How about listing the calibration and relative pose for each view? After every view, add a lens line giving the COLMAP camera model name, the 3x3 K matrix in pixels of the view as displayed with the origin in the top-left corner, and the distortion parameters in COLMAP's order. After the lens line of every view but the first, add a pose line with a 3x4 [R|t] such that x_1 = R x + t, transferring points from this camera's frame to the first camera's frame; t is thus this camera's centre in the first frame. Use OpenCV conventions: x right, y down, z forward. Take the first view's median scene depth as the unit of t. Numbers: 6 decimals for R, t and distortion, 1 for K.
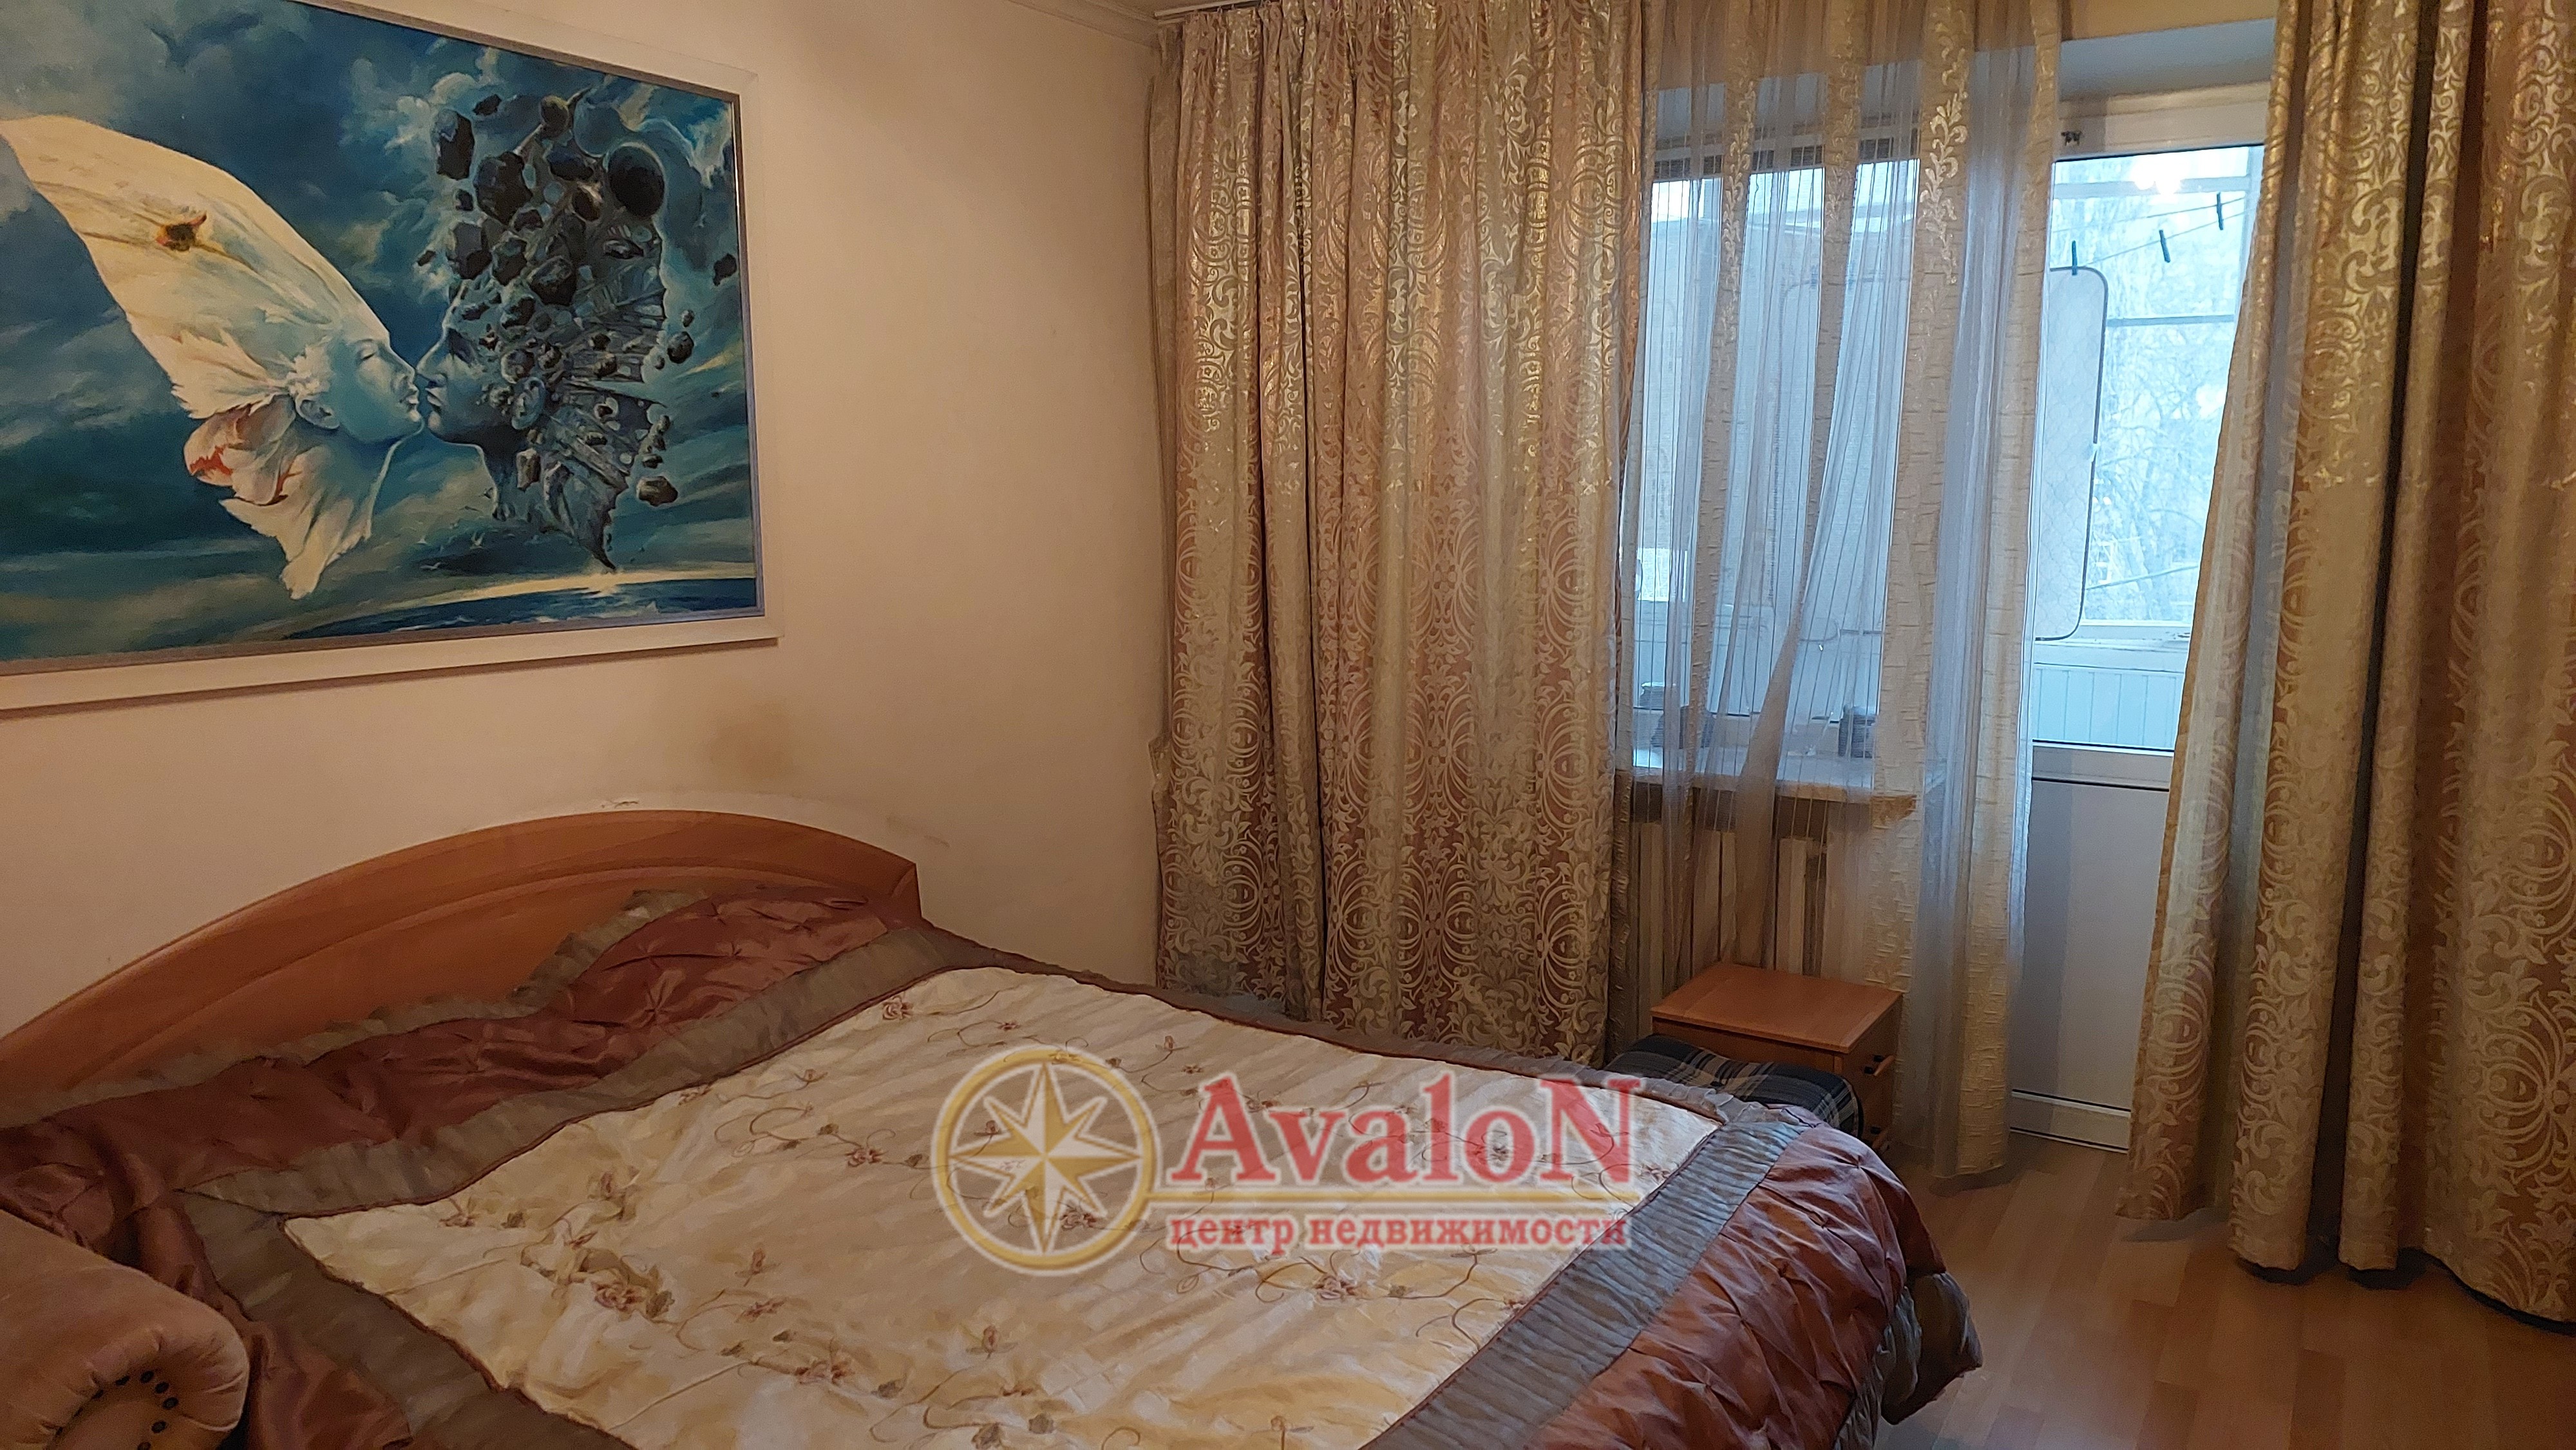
lens RADIAL K [[1682.2, 0, 1287.0], [0, 1682.2, 752.9], [0, 0, 1]] dist [0.100805, -0.128902]
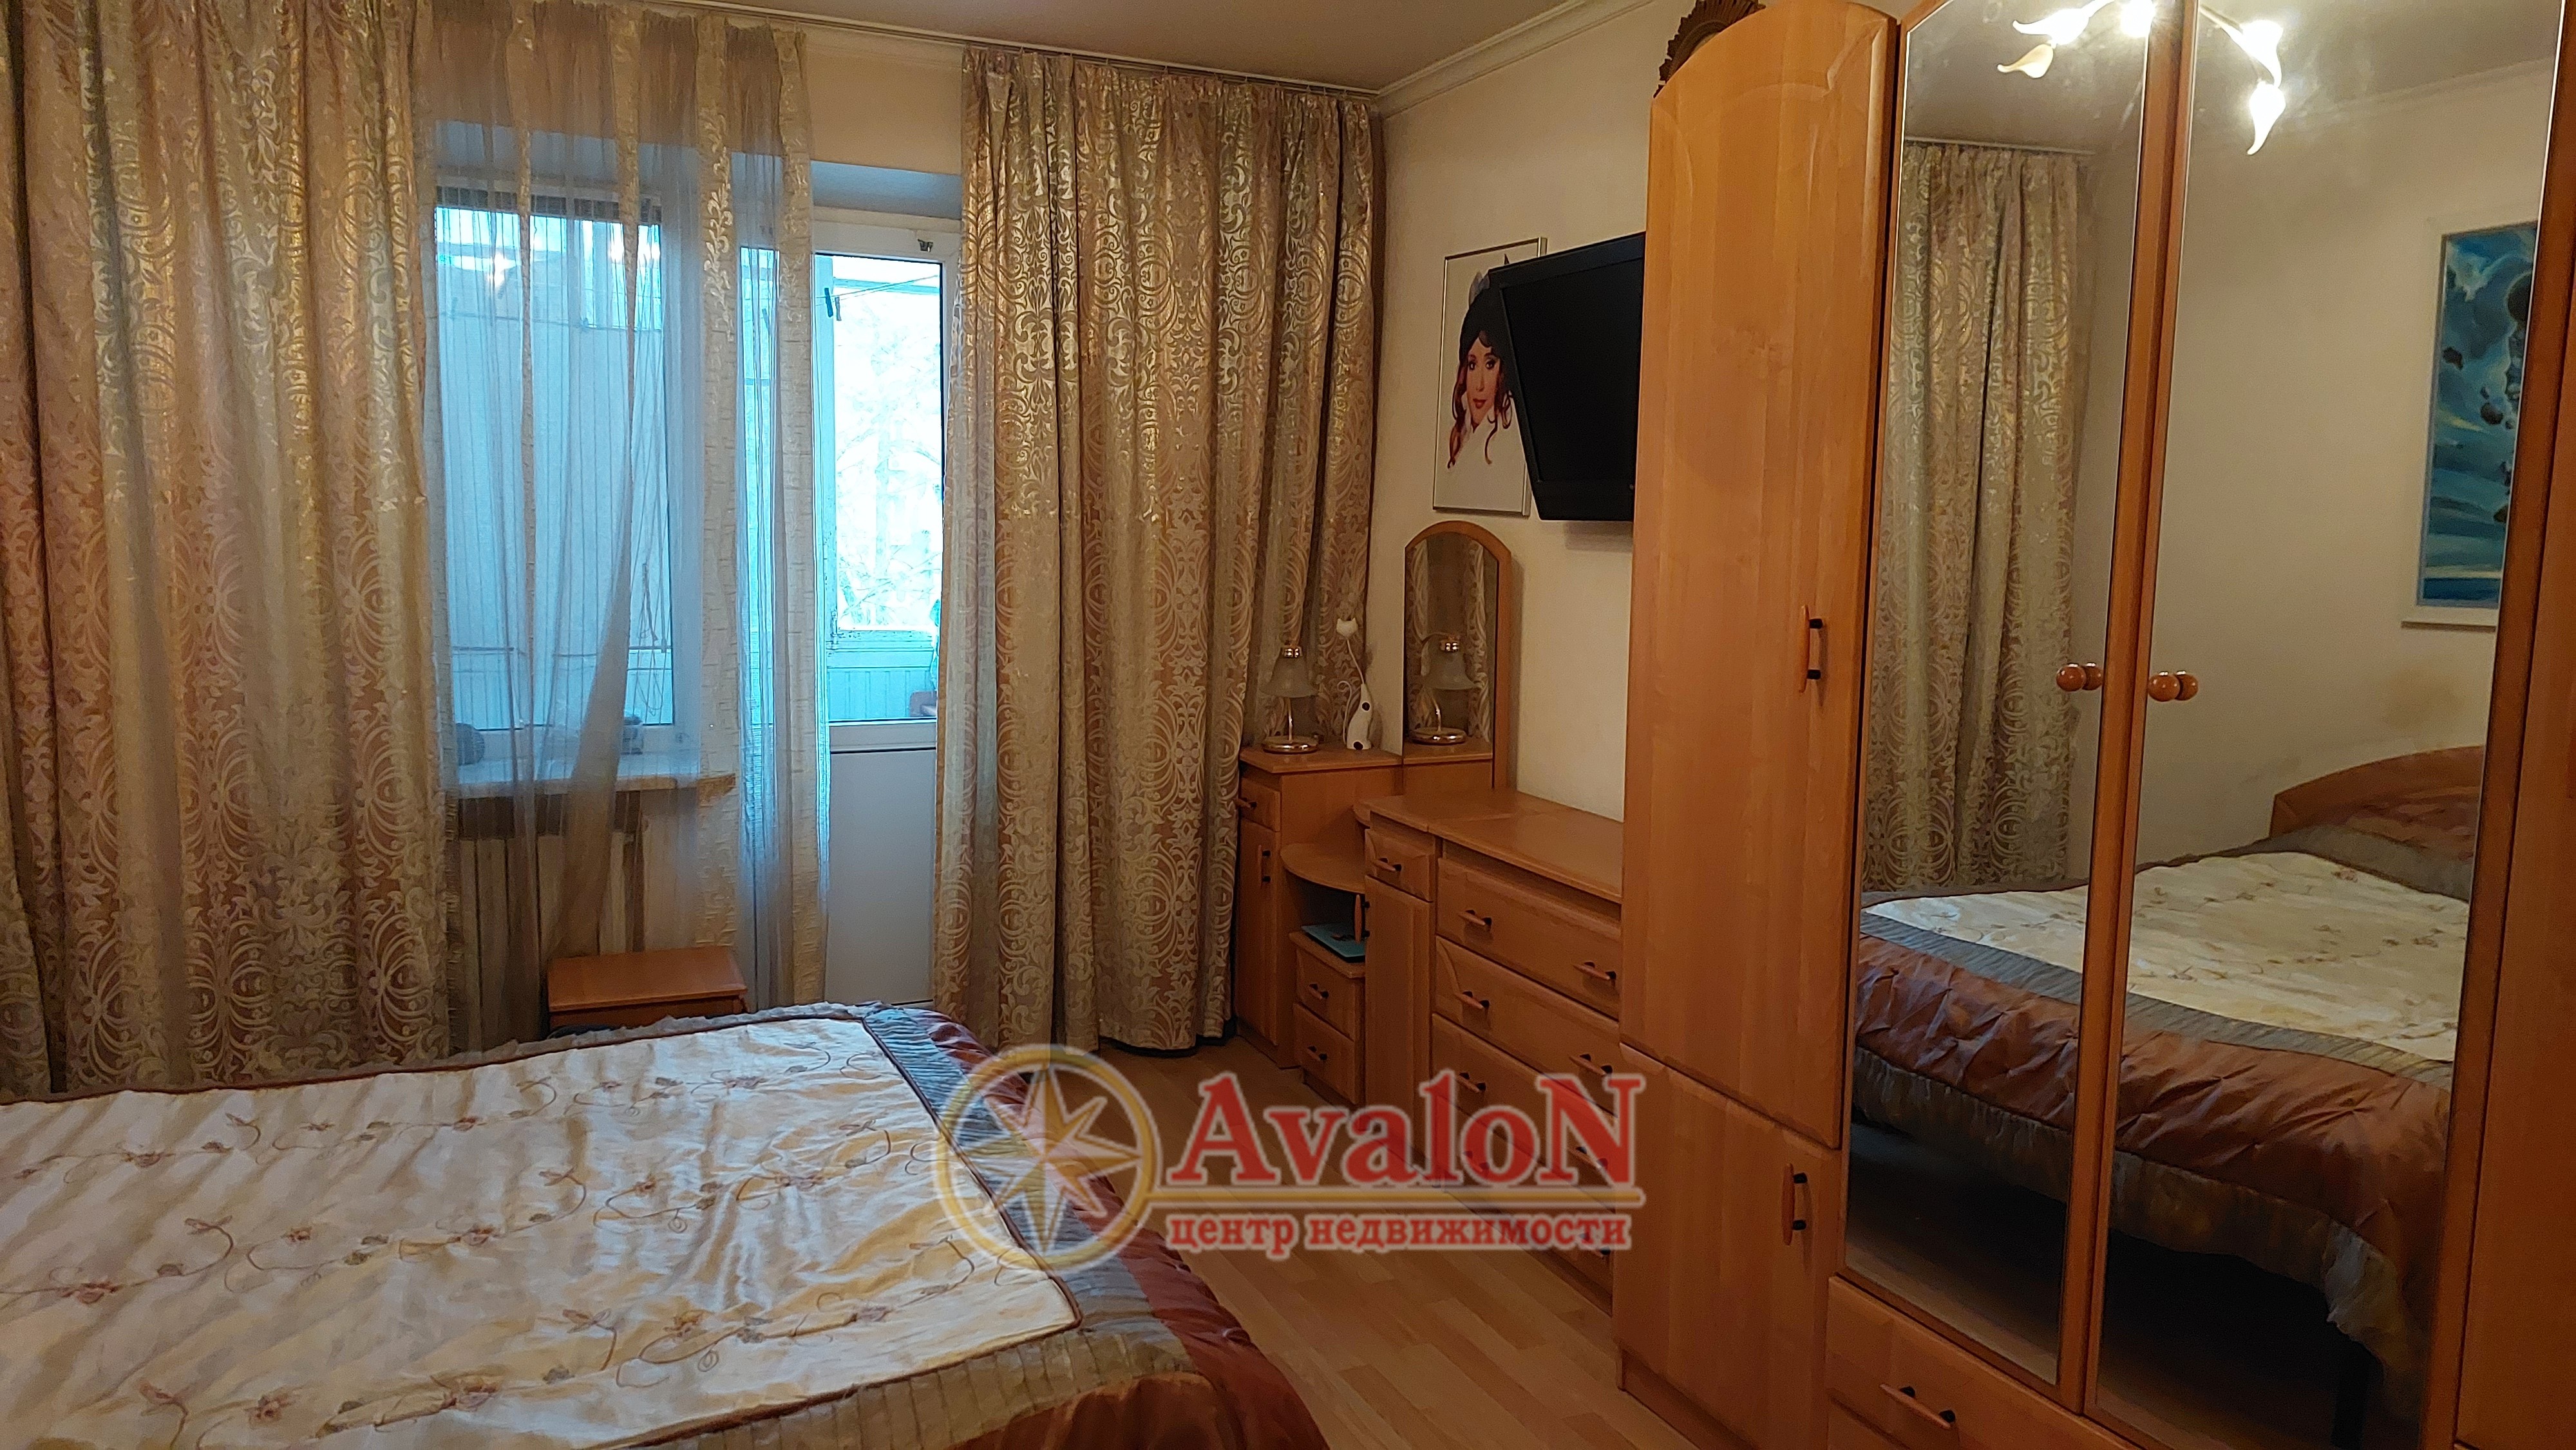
lens RADIAL K [[1711.8, 0, 1289.6], [0, 1711.8, 805.2], [0, 0, 1]] dist [0.047456, -0.070360]
pose [[0.543021, -0.123422, 0.830599, -0.400594], [0.118668, 0.990492, 0.069600, 0.008764], [-0.831292, 0.060771, 0.552504, 0.025057]]
